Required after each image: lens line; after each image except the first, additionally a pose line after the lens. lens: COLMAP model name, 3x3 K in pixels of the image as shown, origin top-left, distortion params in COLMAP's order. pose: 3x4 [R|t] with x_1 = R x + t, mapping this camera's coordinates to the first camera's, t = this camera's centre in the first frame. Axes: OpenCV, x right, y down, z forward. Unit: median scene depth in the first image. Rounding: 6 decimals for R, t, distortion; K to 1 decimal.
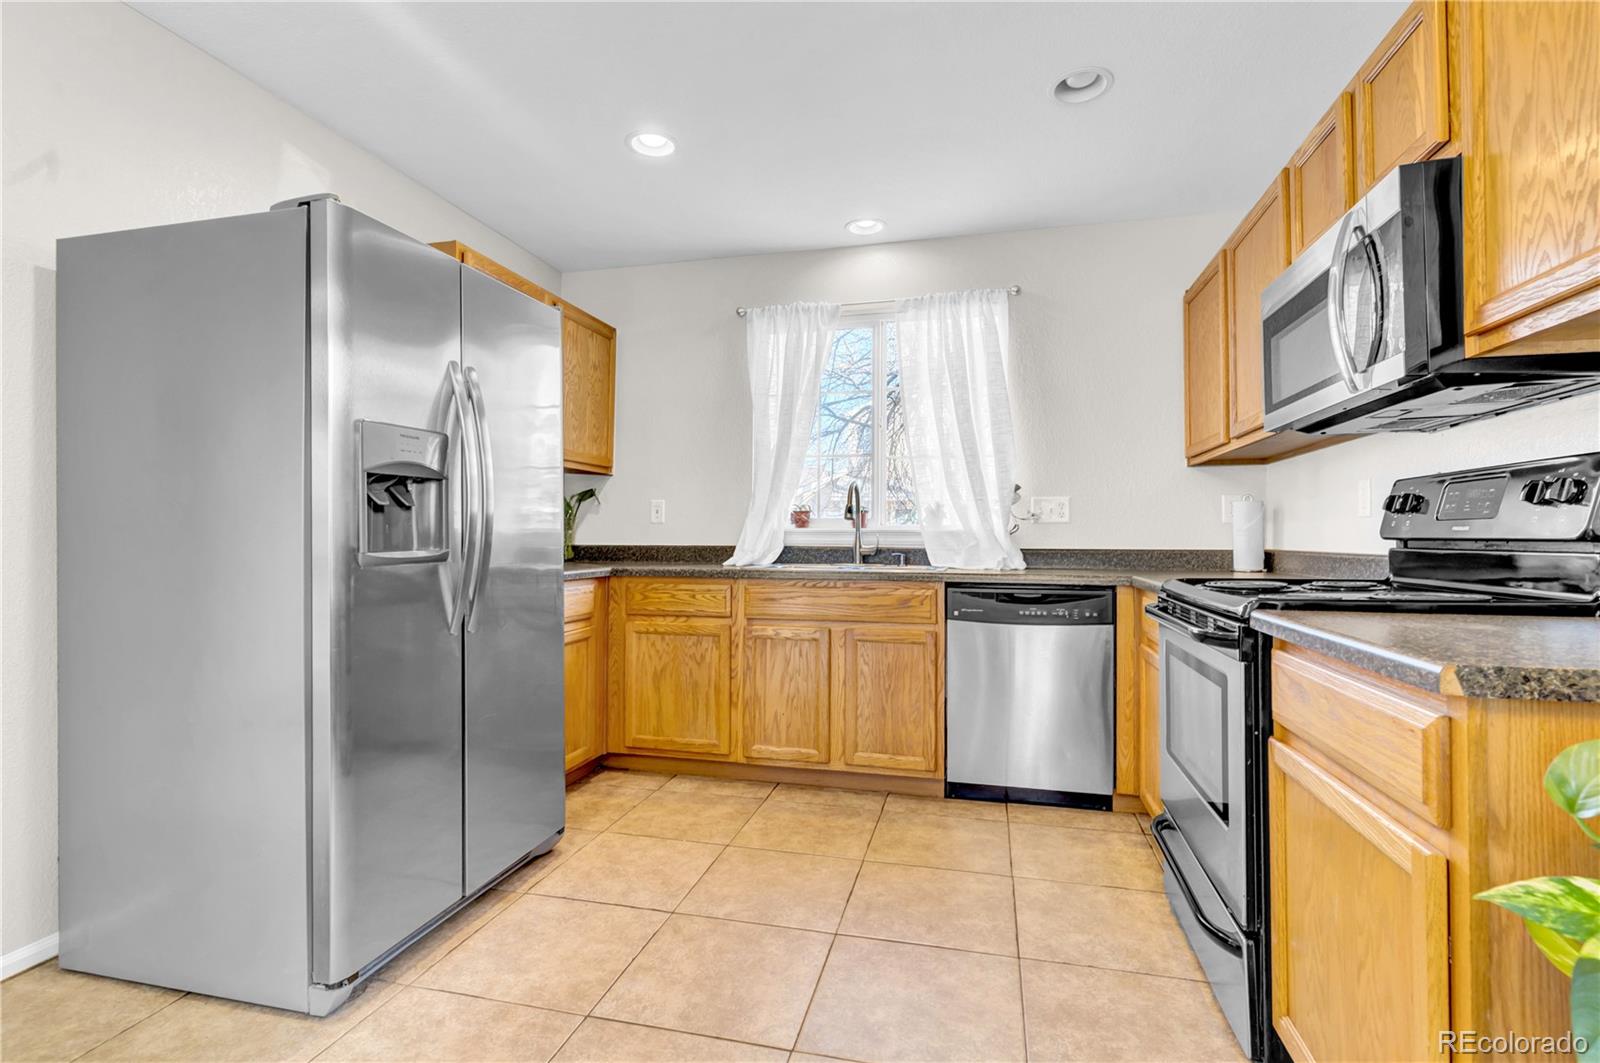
lens RADIAL K [[770.5, 0, 792.8], [0, 770.5, 525.2], [0, 0, 1]] dist [0.002036, -0.001388]
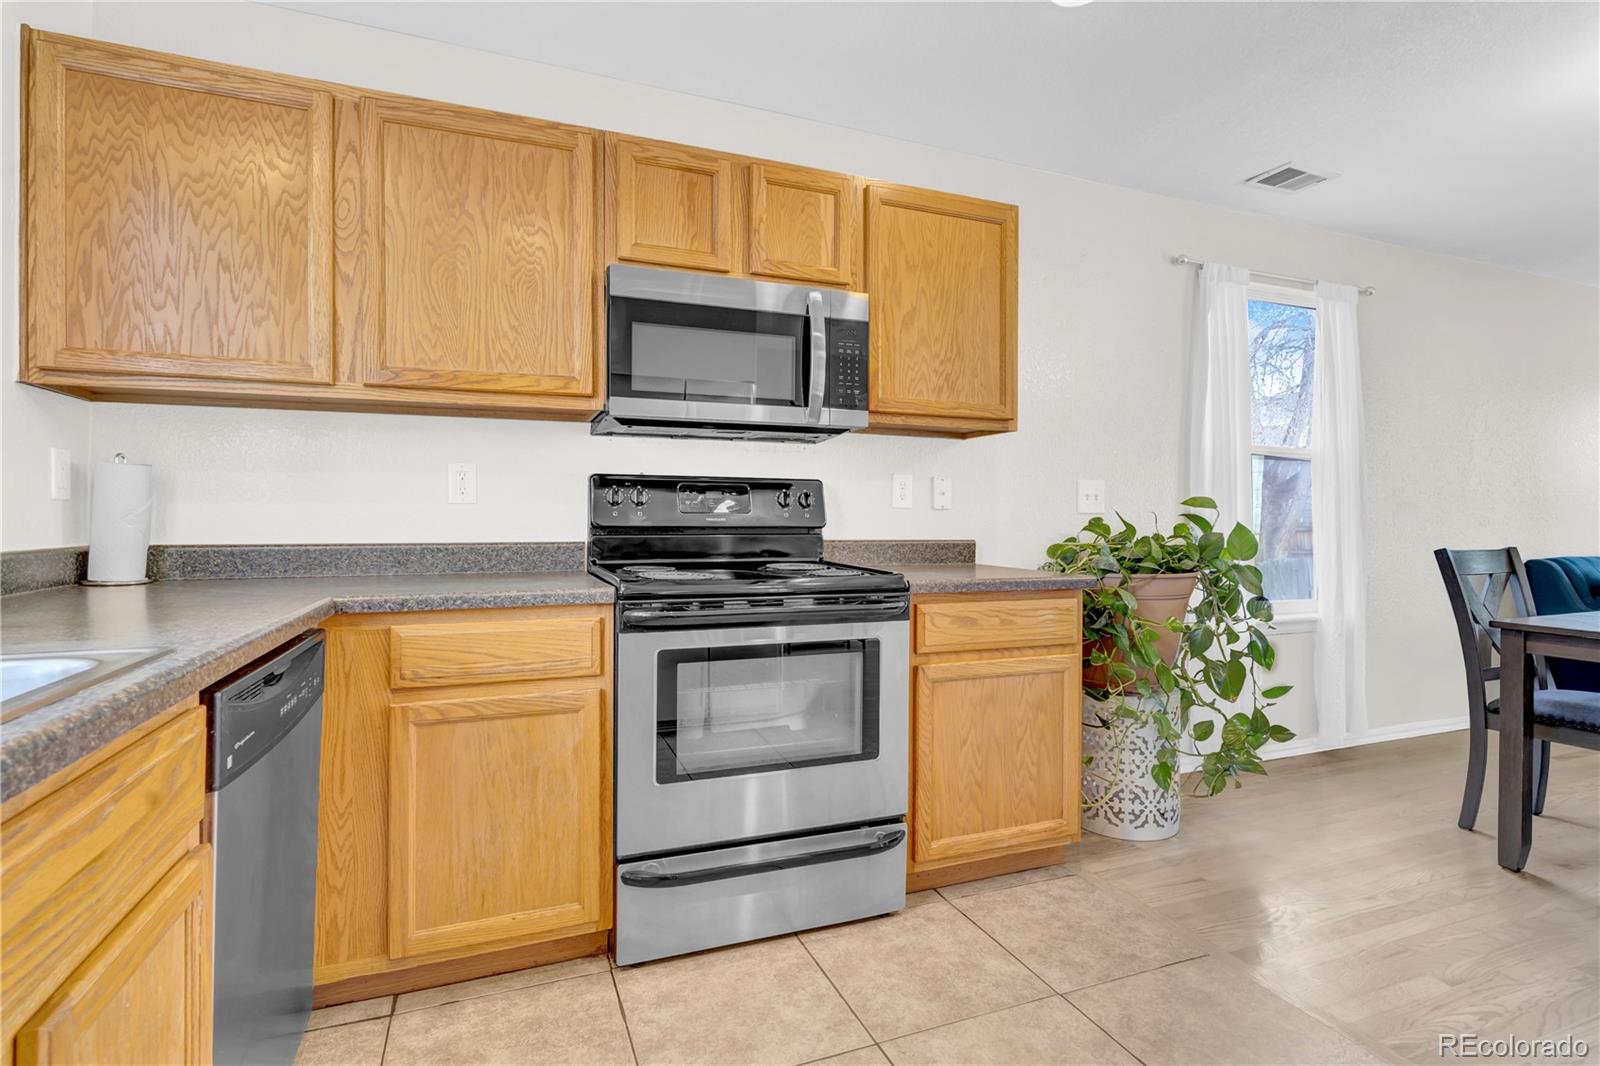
lens RADIAL K [[770.5, 0, 803.1], [0, 770.5, 520.9], [0, 0, 1]] dist [0.002036, -0.001388]
pose [[-0.591063, -0.010143, 0.806562, -0.178163], [-0.018883, 0.999821, -0.001265, 0.003319], [-0.806404, -0.015978, -0.591149, 0.873243]]
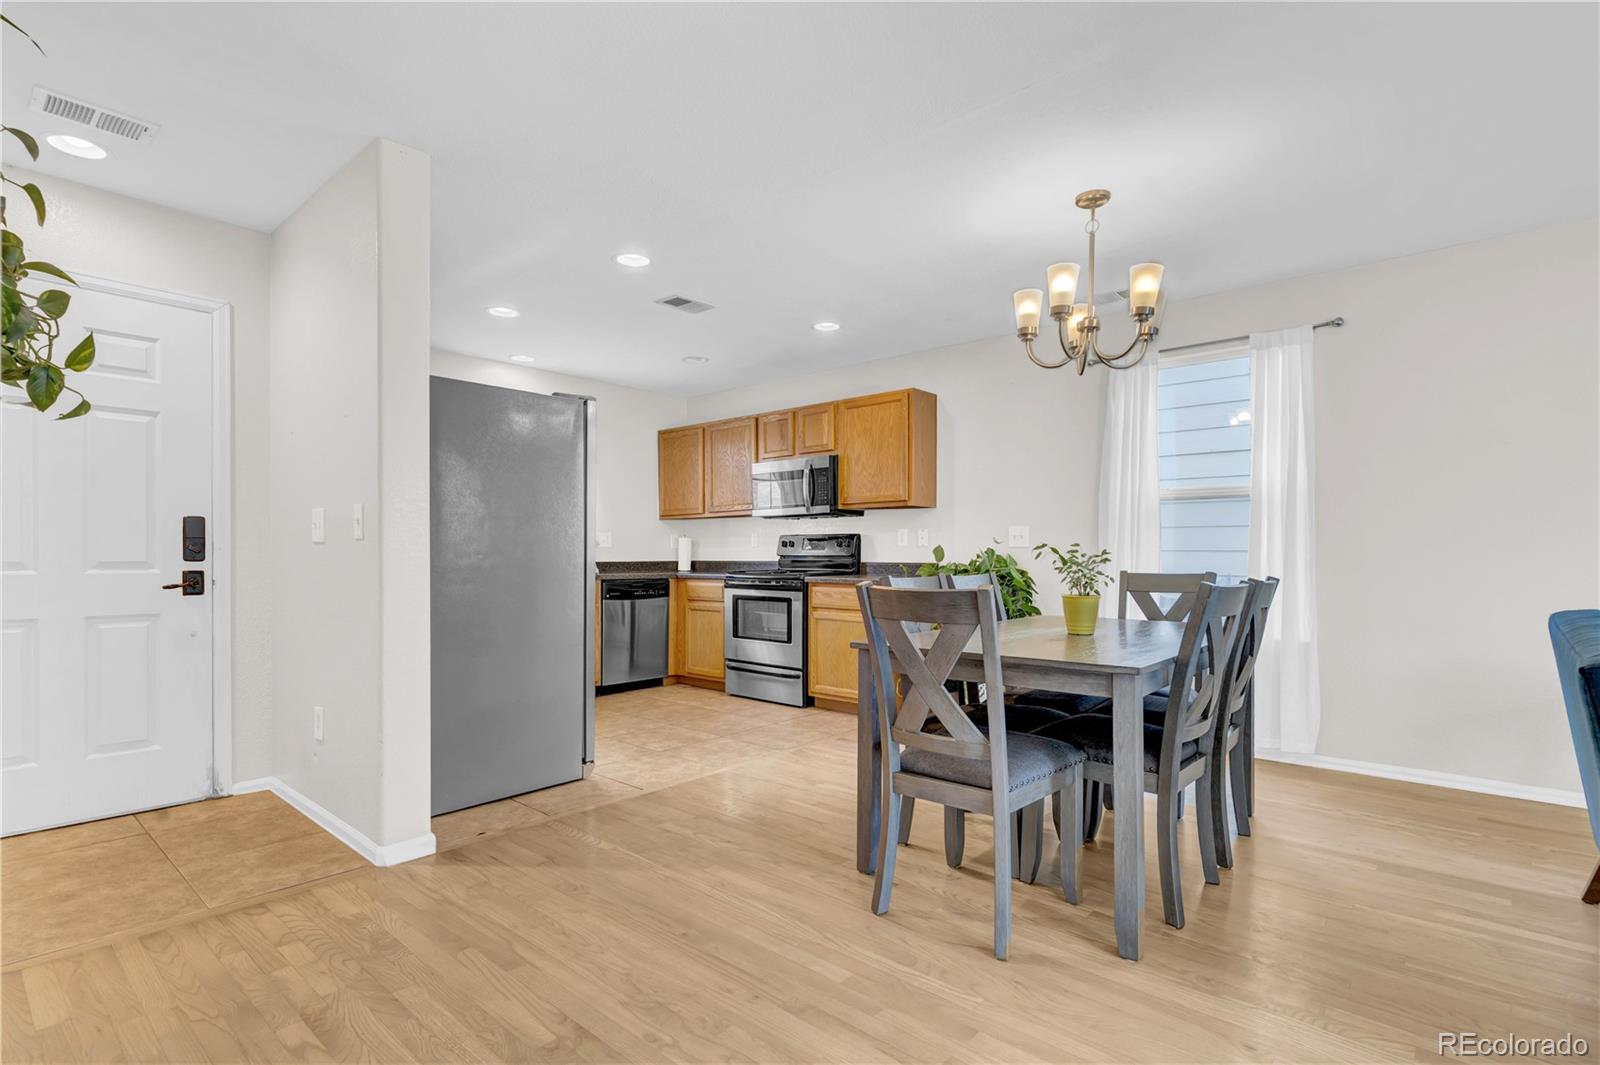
lens RADIAL K [[770.5, 0, 808.2], [0, 770.5, 544.6], [0, 0, 1]] dist [0.002036, -0.001388]
pose [[0.452209, 0.010800, 0.891847, -1.087783], [-0.013284, 0.999897, -0.005373, -0.005700], [-0.891813, -0.009417, 0.452306, -0.251153]]
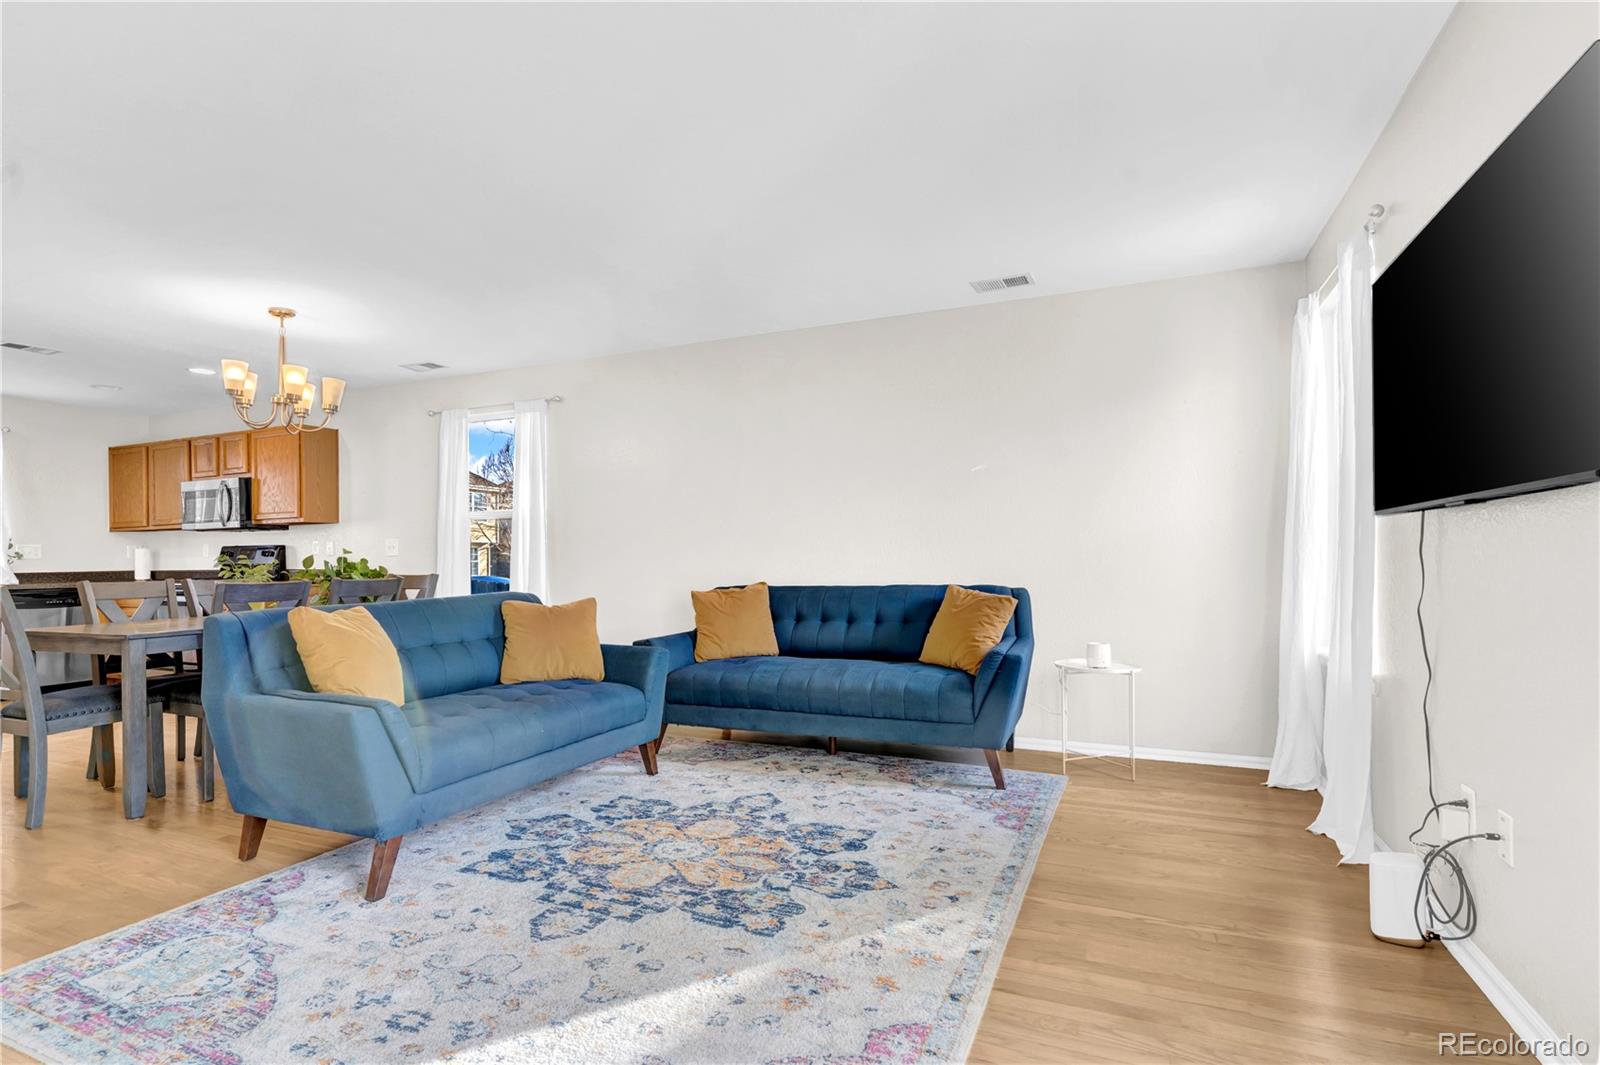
lens RADIAL K [[770.5, 0, 788.8], [0, 770.5, 548.1], [0, 0, 1]] dist [0.002036, -0.001388]
pose [[0.156773, 0.008622, 0.987597, -1.261600], [-0.003490, 0.999960, -0.008176, -0.020372], [-0.987628, -0.002165, 0.156797, -1.147185]]
